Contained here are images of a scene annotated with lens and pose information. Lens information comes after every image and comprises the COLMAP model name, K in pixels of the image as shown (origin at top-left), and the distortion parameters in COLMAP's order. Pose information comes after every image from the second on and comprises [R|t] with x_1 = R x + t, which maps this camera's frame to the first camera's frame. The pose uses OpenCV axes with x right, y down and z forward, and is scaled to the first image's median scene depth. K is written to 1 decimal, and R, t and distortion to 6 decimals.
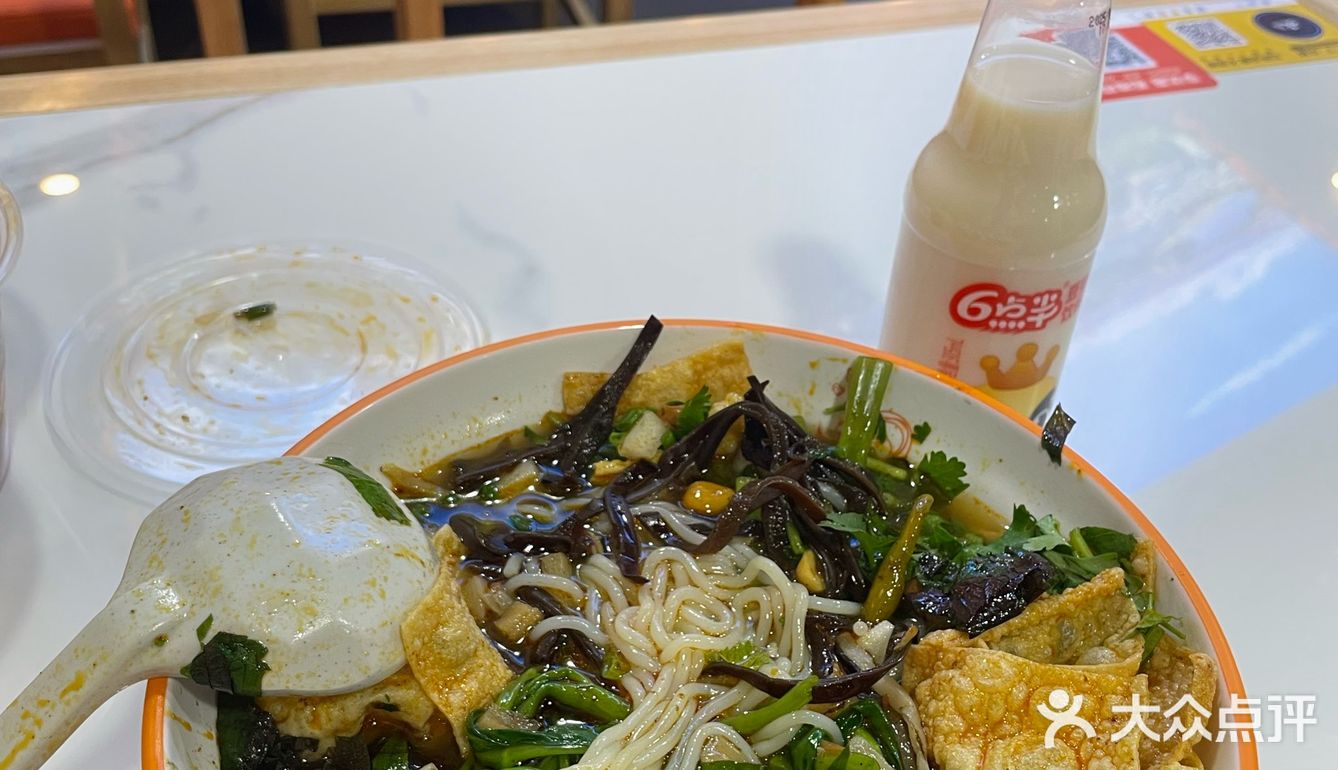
lens RADIAL K [[1337.7, 0, 669.0], [0, 1337.7, 385.0], [0, 0, 1]] dist [0.108381, -0.252996]
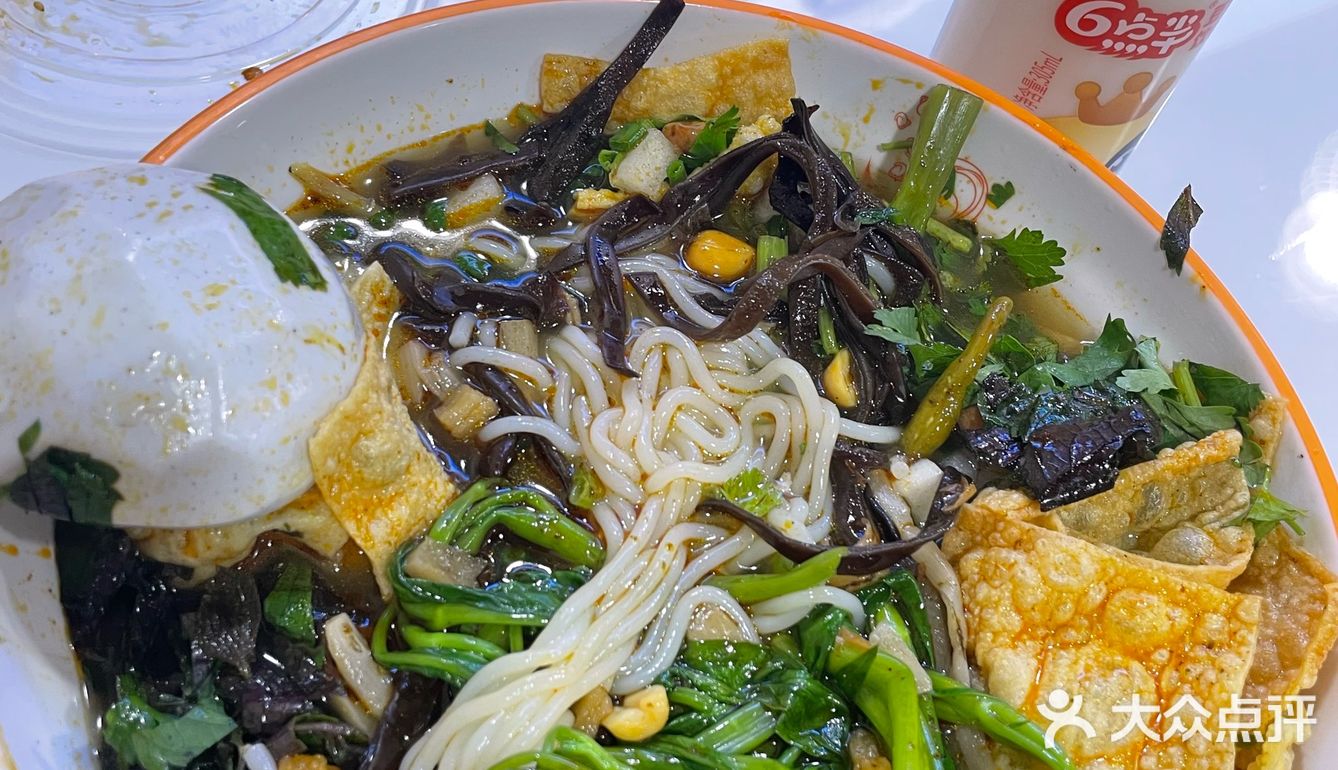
lens RADIAL K [[1337.7, 0, 669.0], [0, 1337.7, 385.0], [0, 0, 1]] dist [0.108381, -0.252996]
pose [[0.991476, 0.104659, 0.077595, -0.057445], [-0.124319, 0.938160, 0.323112, -0.101472], [-0.038980, -0.330004, 0.943174, 0.275285]]
